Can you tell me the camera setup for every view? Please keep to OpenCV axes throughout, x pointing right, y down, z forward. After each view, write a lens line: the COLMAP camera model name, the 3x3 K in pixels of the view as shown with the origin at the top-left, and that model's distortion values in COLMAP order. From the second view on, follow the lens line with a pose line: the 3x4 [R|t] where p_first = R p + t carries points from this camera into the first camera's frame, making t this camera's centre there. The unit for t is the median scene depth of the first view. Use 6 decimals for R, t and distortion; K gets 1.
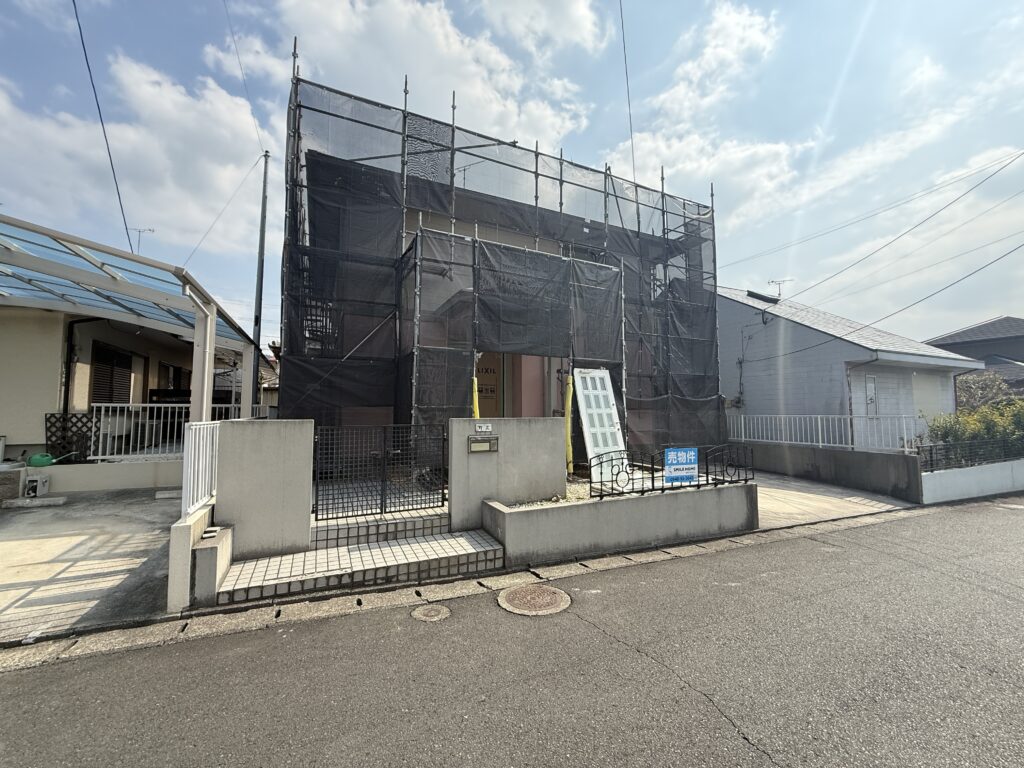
lens RADIAL K [[408.3, 0, 506.2], [0, 408.3, 384.7], [0, 0, 1]] dist [0.000002, -0.000037]
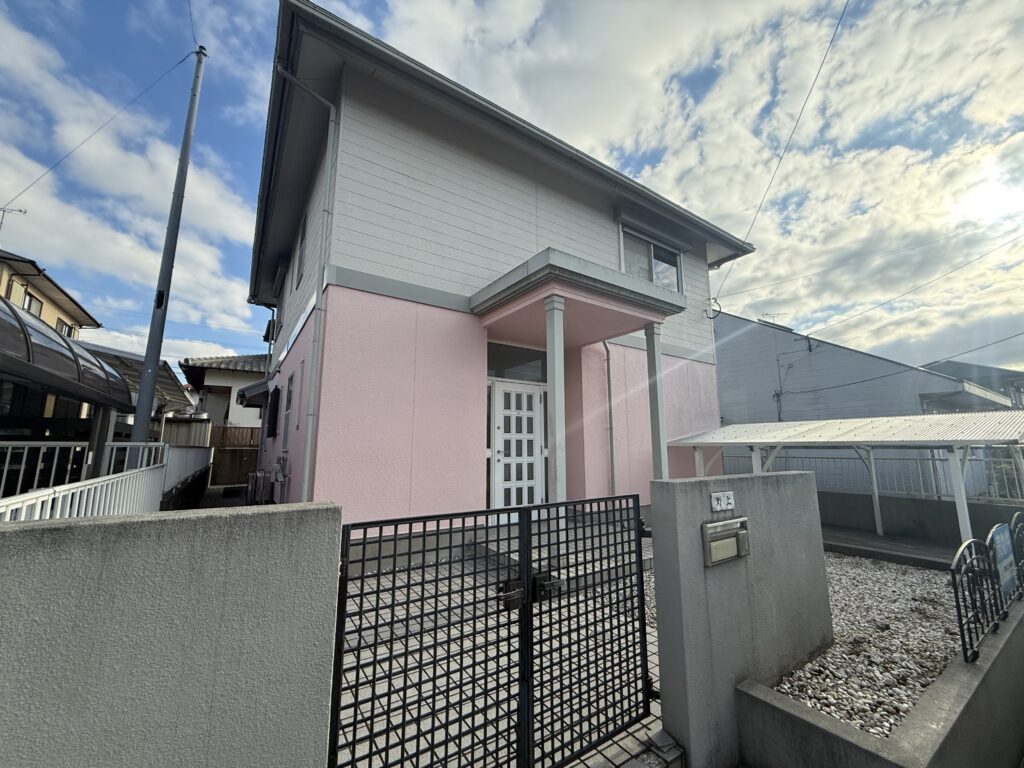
lens RADIAL K [[408.3, 0, 510.6], [0, 408.3, 382.7], [0, 0, 1]] dist [0.000002, -0.000037]
pose [[0.987388, 0.026407, 0.156099, -0.338115], [-0.011472, 0.995333, -0.095810, 0.025880], [-0.157901, 0.092811, 0.983084, 0.597969]]
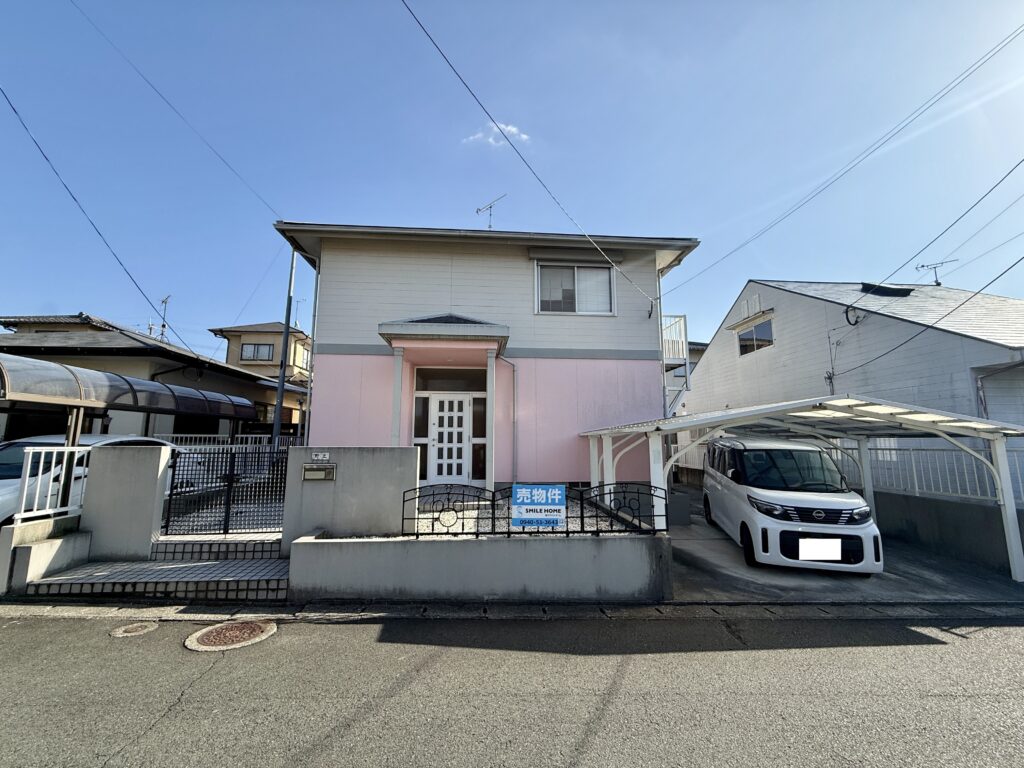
lens RADIAL K [[408.3, 0, 507.3], [0, 408.3, 384.8], [0, 0, 1]] dist [0.000002, -0.000037]
pose [[0.933830, -0.046929, -0.354625, 0.737389], [0.020105, 0.996676, -0.078950, 0.018383], [0.357151, 0.066596, 0.931670, 0.206494]]
